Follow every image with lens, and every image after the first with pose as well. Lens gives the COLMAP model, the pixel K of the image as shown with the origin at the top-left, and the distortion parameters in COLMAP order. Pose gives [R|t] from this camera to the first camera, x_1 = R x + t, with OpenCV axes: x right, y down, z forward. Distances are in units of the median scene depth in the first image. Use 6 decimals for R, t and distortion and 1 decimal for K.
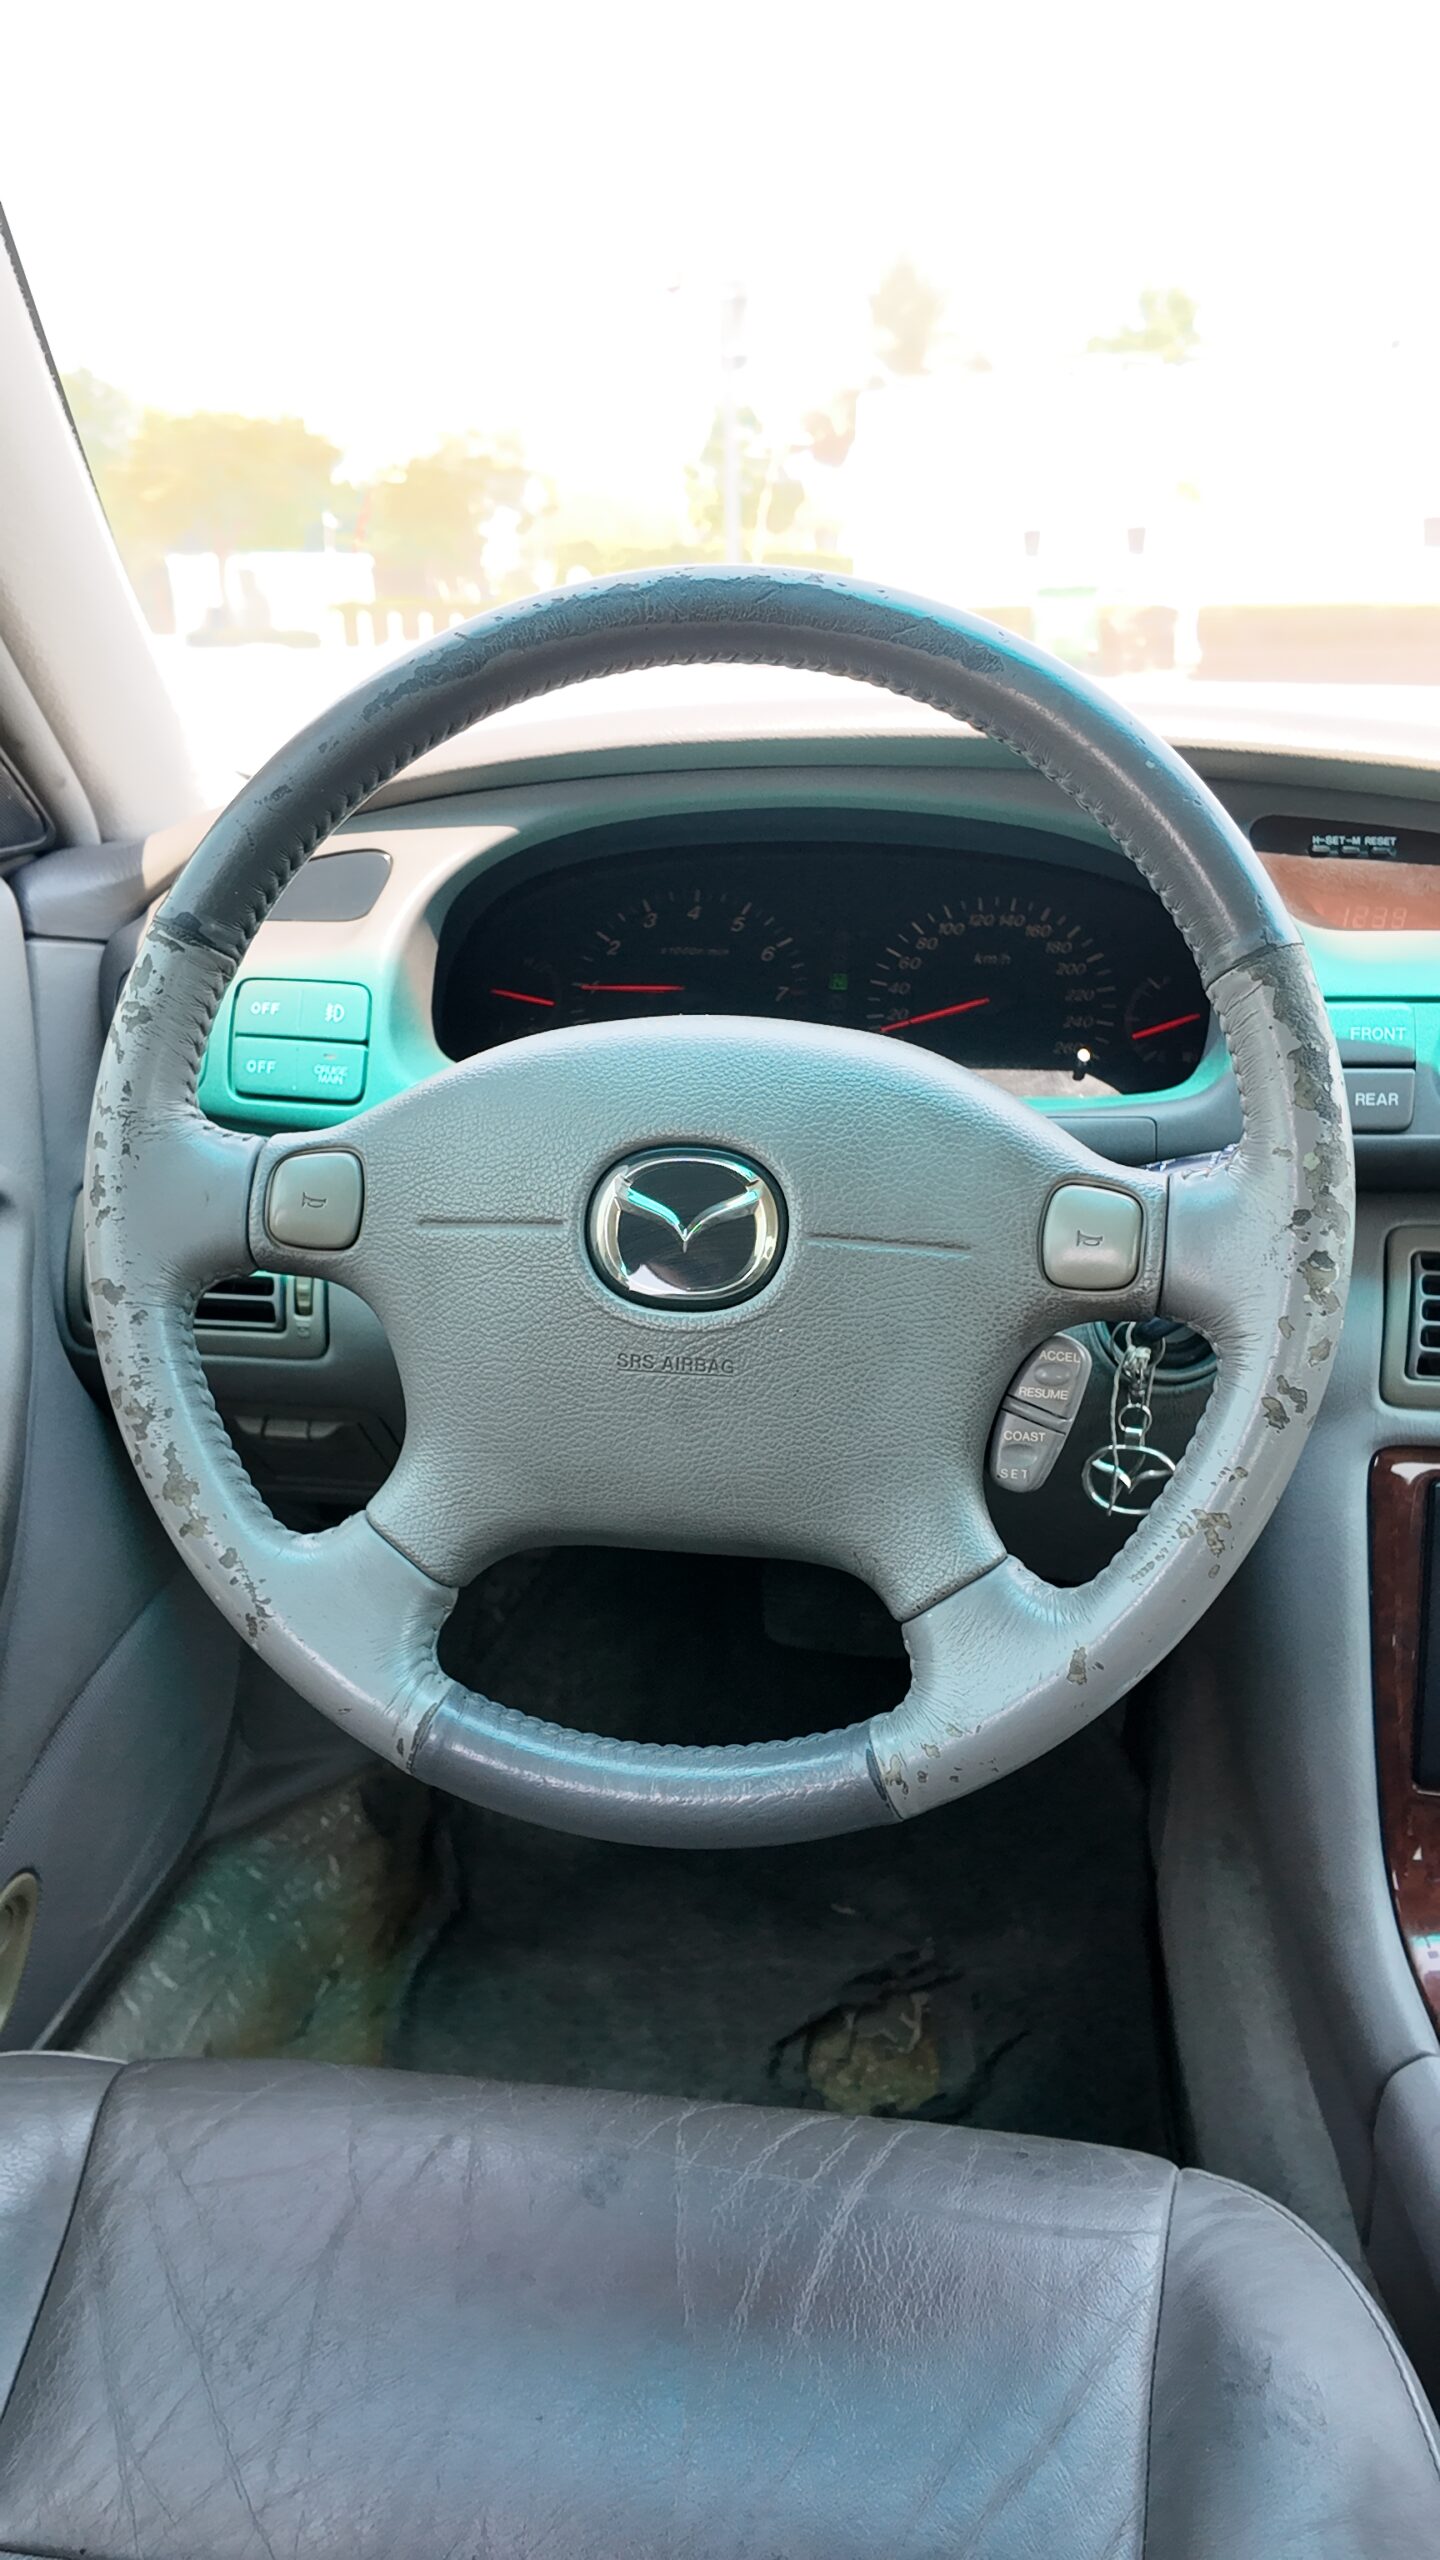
lens RADIAL K [[1867.2, 0, 731.5], [0, 1867.2, 1271.9], [0, 0, 1]] dist [0.130017, -0.206864]
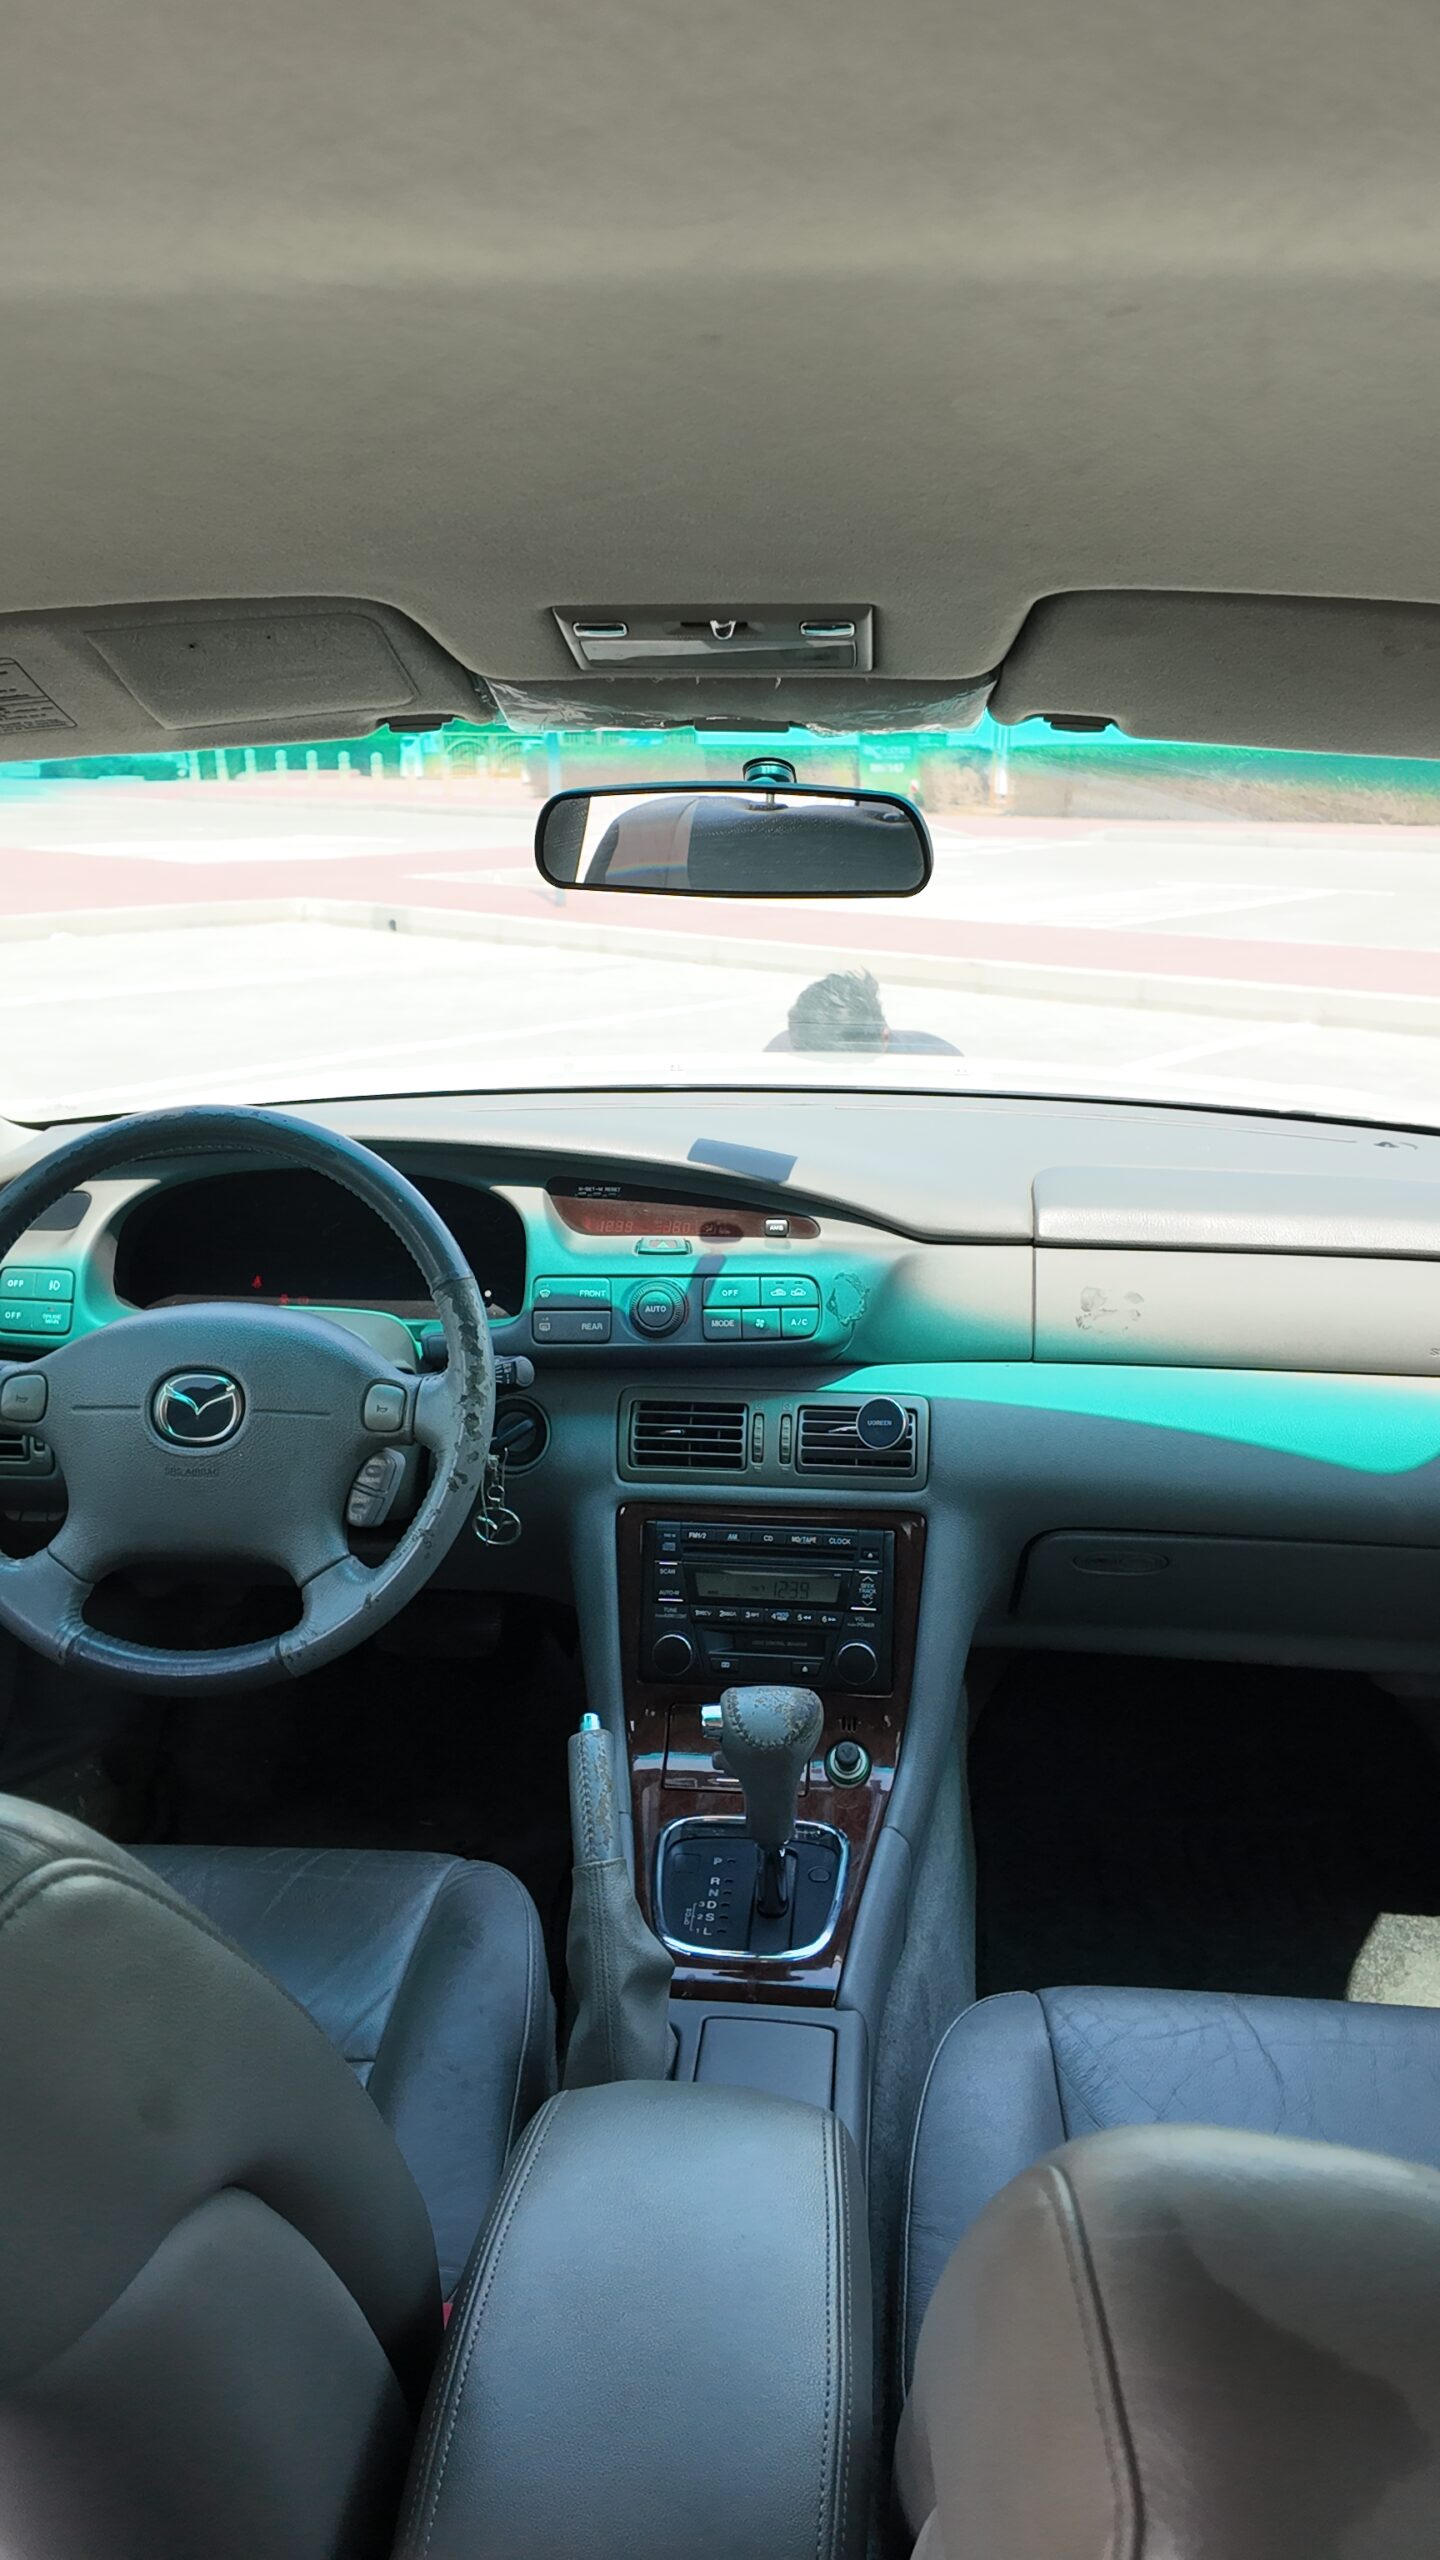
lens RADIAL K [[1856.6, 0, 731.5], [0, 1856.6, 1262.6], [0, 0, 1]] dist [0.131798, -0.196067]
pose [[0.997481, -0.019235, 0.068283, 0.437418], [0.023298, 0.997973, -0.059214, -0.047806], [-0.067006, 0.060656, 0.995907, -1.186482]]
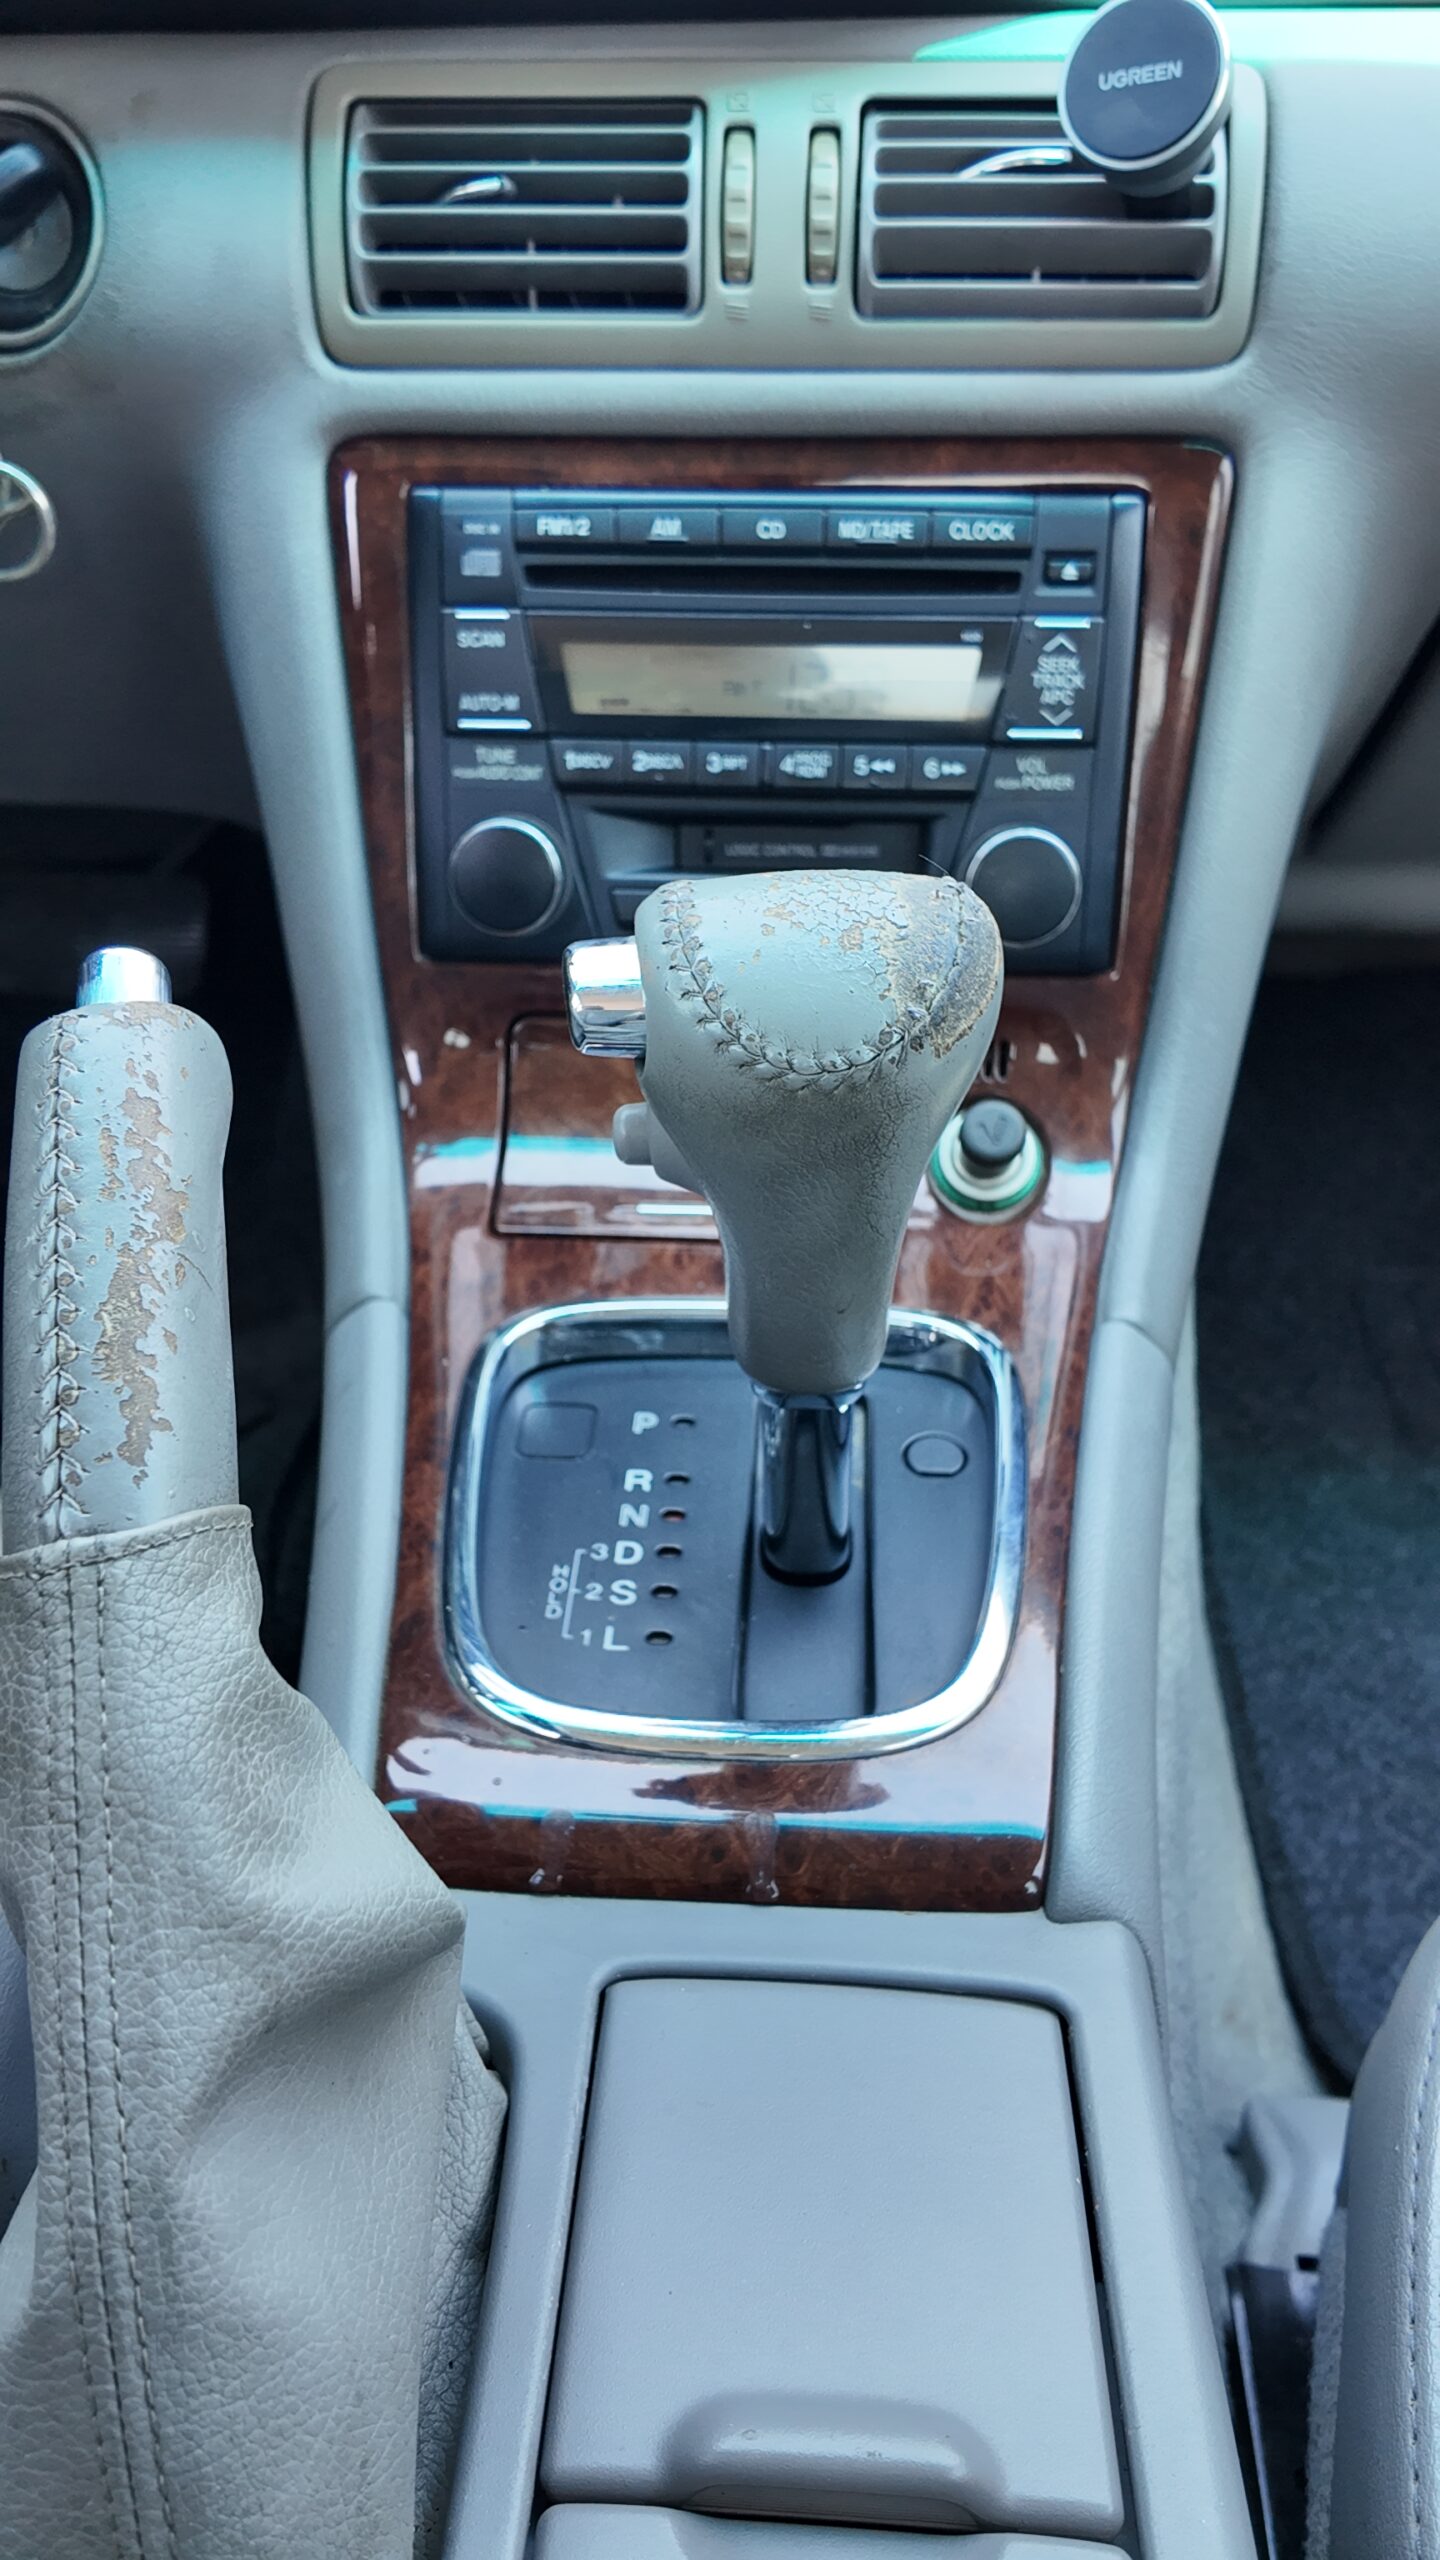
lens RADIAL K [[1867.2, 0, 731.5], [0, 1867.2, 1271.9], [0, 0, 1]] dist [0.130017, -0.206864]
pose [[0.994111, -0.059479, 0.090582, 0.531386], [0.037249, 0.972527, 0.229789, 0.298648], [-0.101761, -0.225062, 0.969016, 0.375254]]
